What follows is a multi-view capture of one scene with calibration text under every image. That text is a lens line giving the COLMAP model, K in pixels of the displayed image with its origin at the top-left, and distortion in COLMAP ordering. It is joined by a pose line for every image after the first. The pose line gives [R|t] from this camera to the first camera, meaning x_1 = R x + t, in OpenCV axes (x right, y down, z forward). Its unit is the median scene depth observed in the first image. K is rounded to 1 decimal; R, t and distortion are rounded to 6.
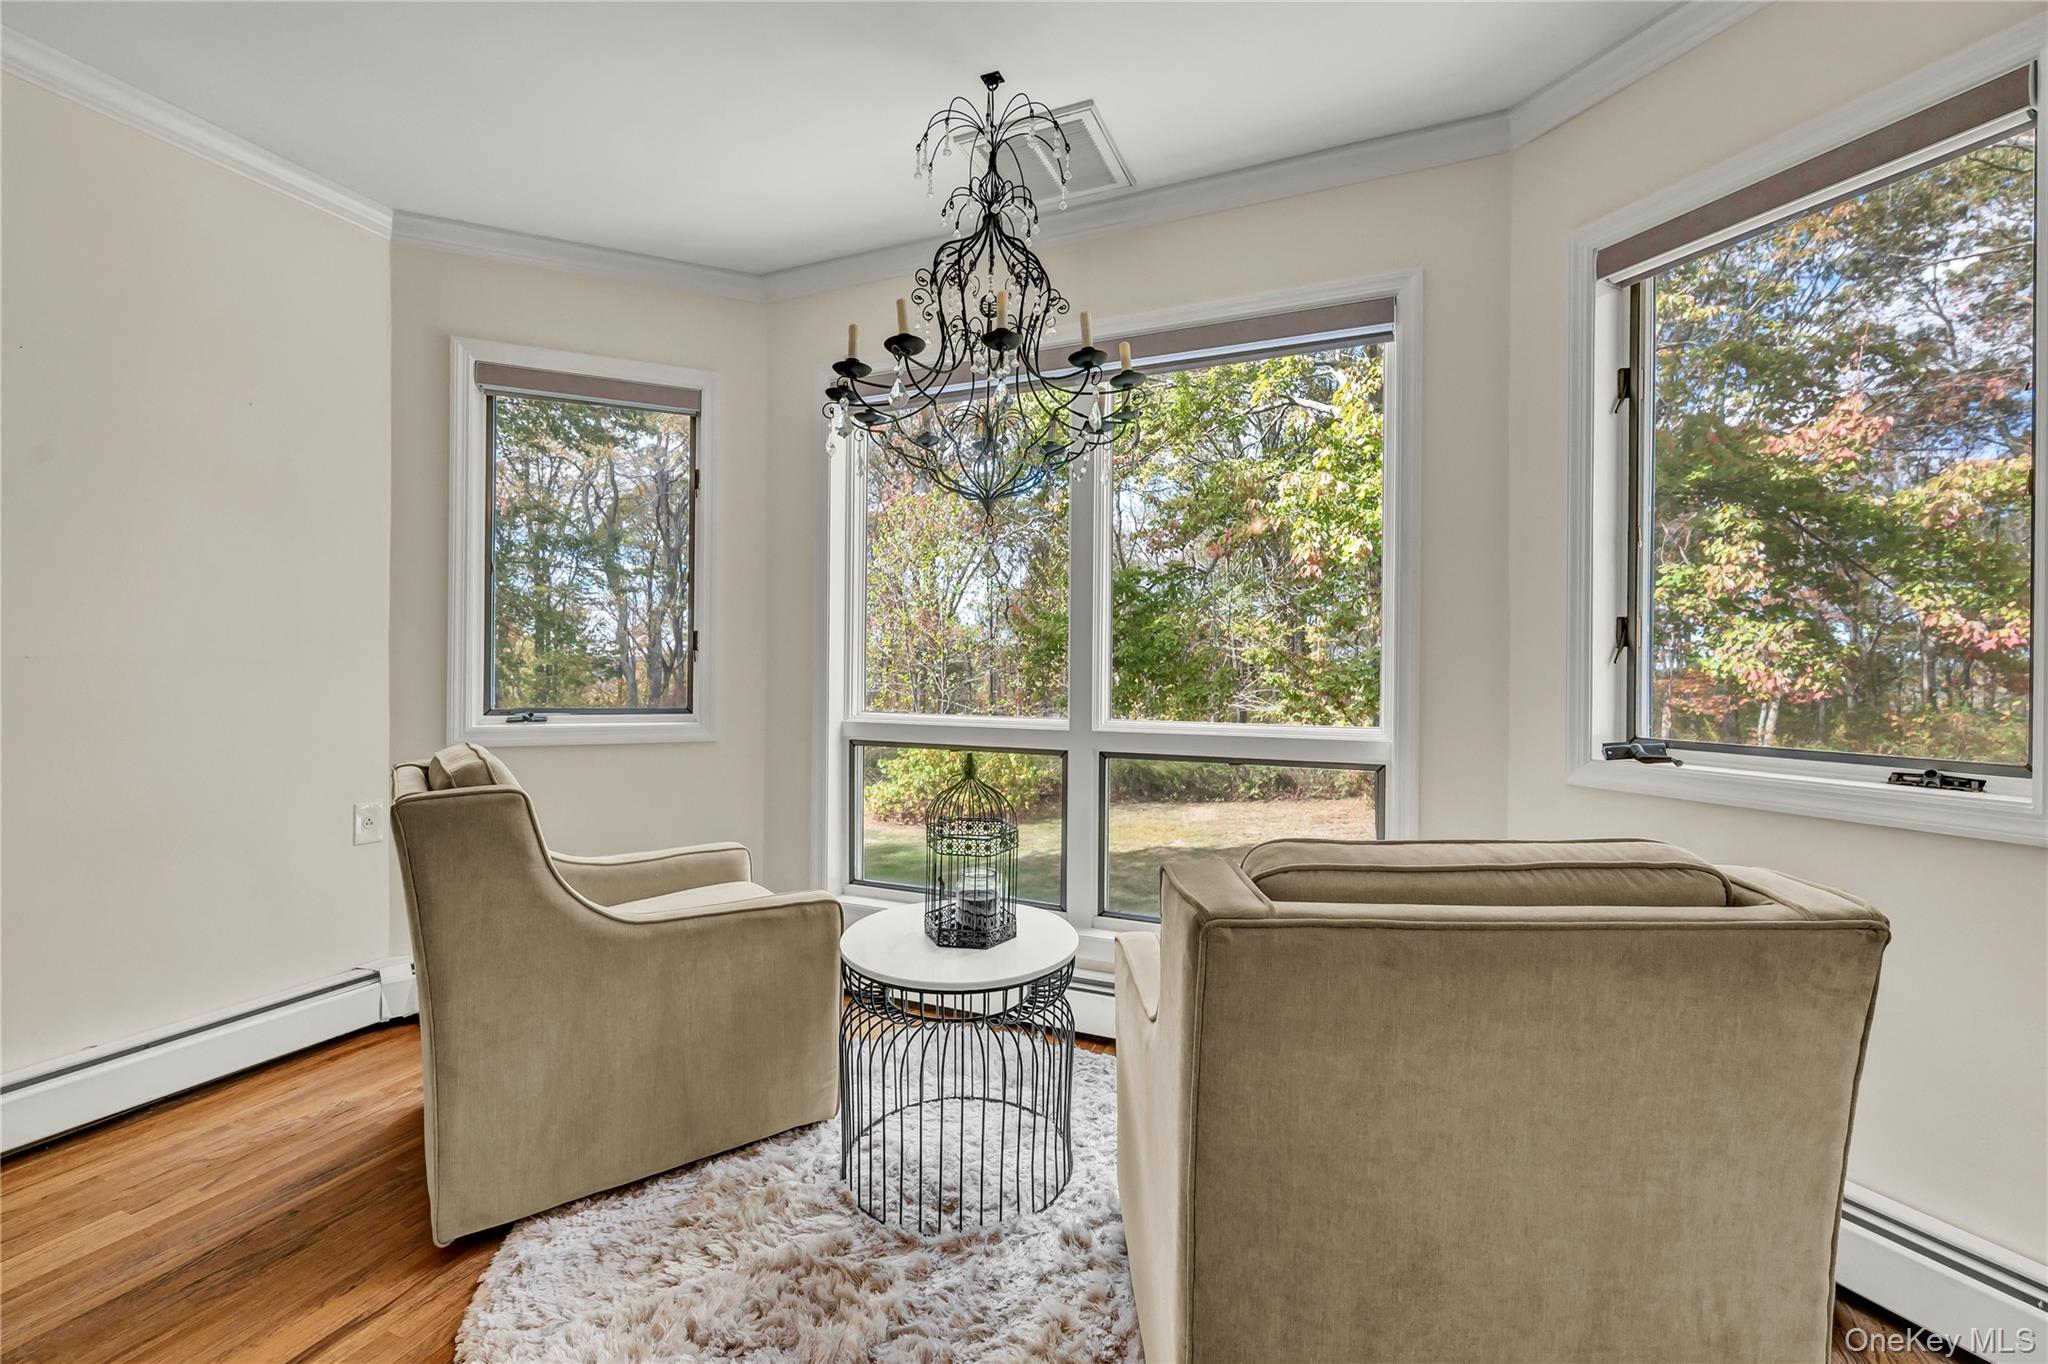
lens RADIAL K [[815.8, 0, 1023.3], [0, 815.8, 673.1], [0, 0, 1]] dist [-0.002682, 0.000807]
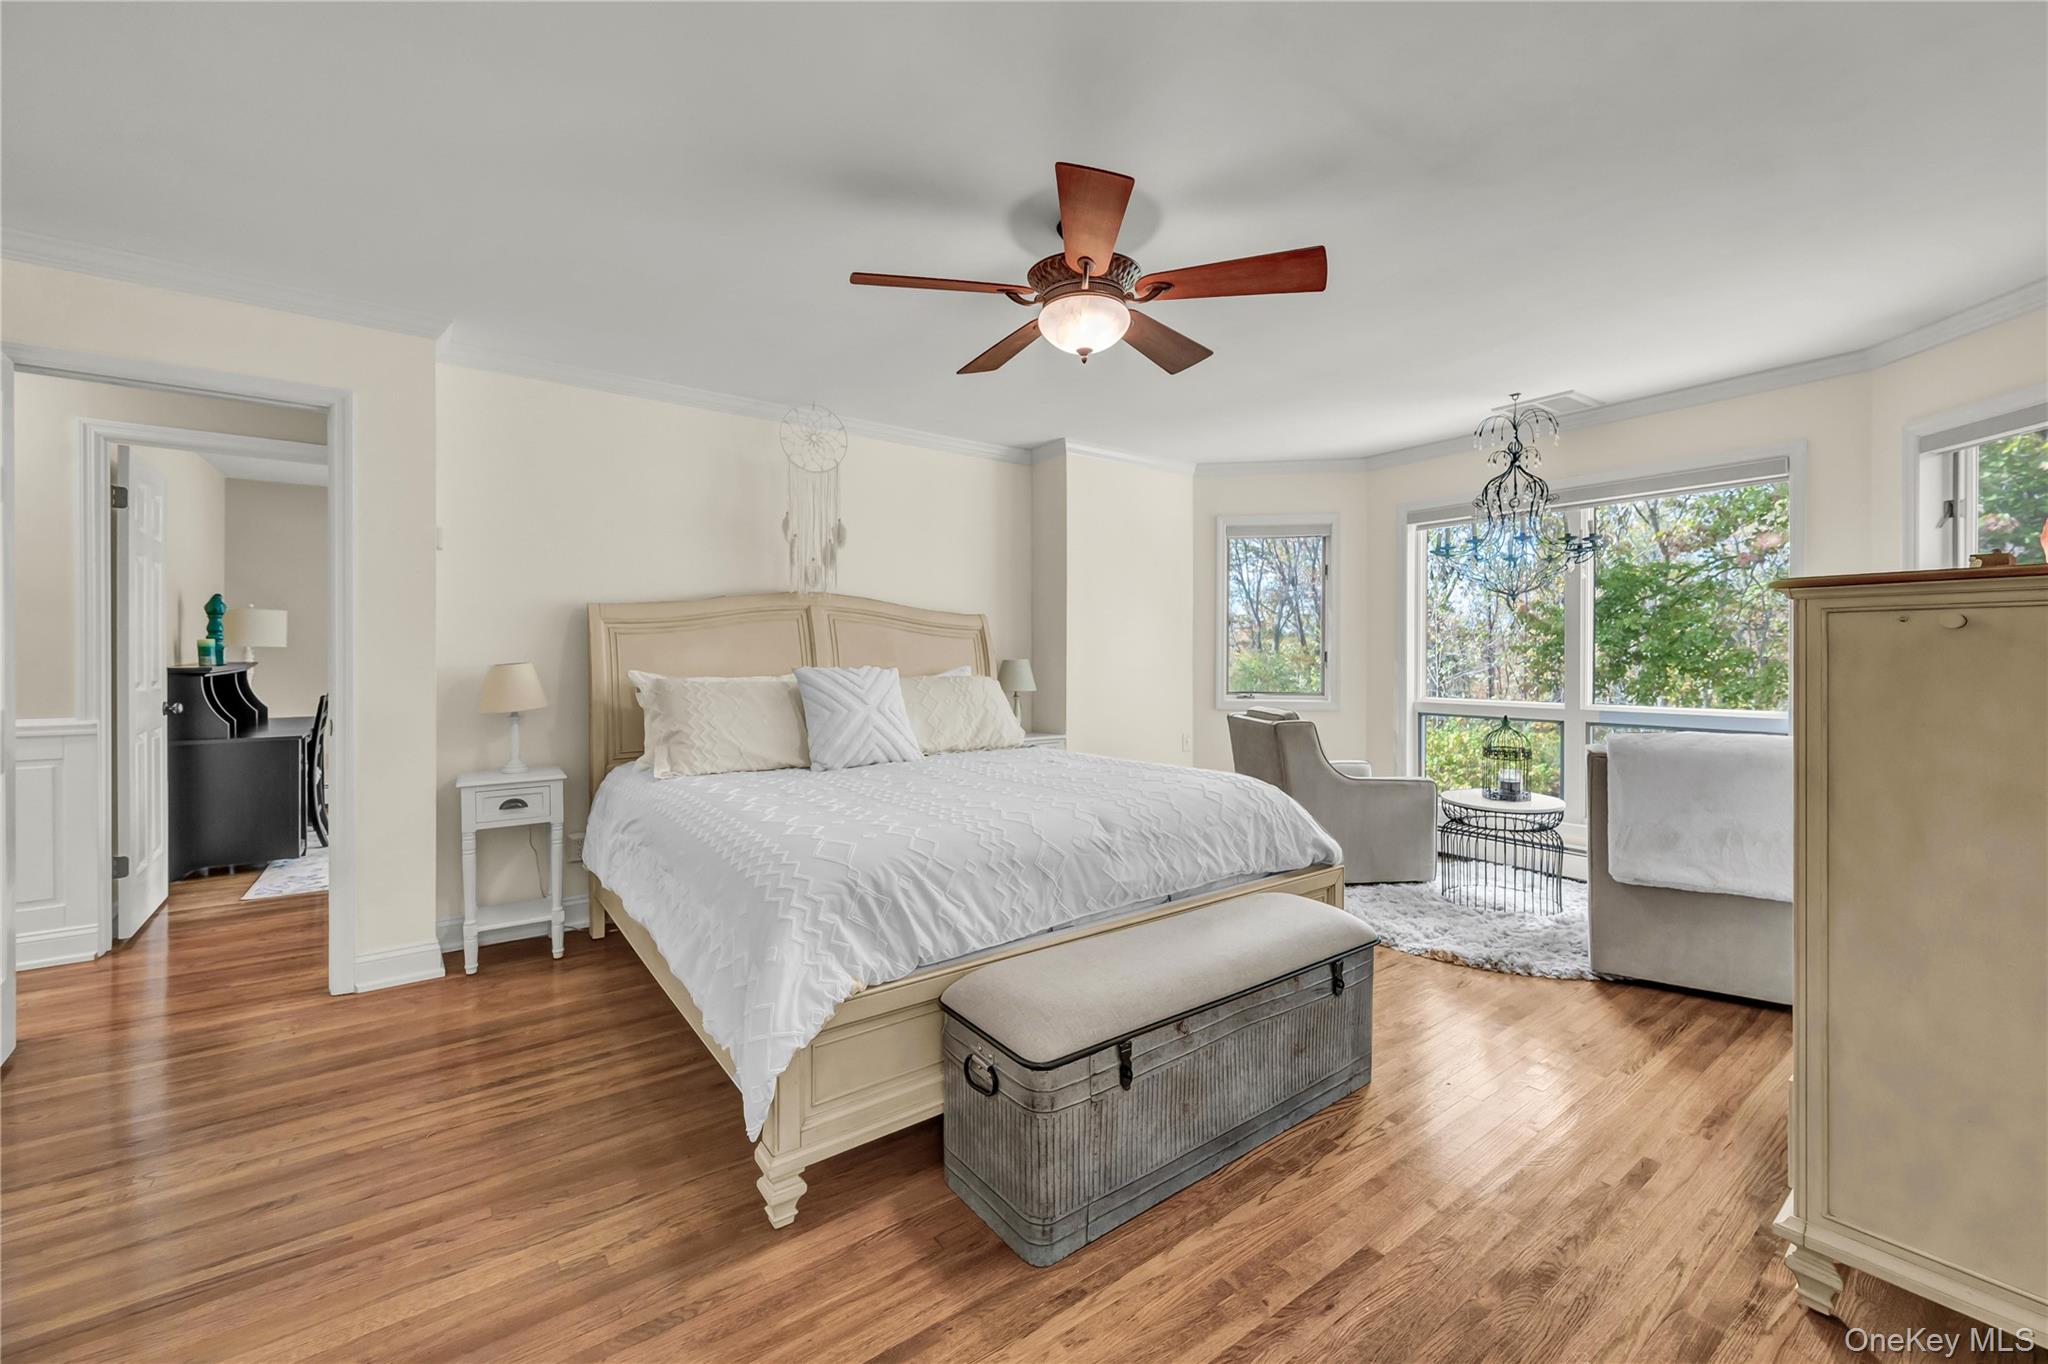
lens RADIAL K [[815.8, 0, 1029.6], [0, 815.8, 658.3], [0, 0, 1]] dist [-0.002682, 0.000807]
pose [[0.852553, -0.006881, -0.522596, -0.008993], [0.004085, 0.999971, -0.006501, -0.036130], [0.522626, 0.003408, 0.852556, -1.257915]]
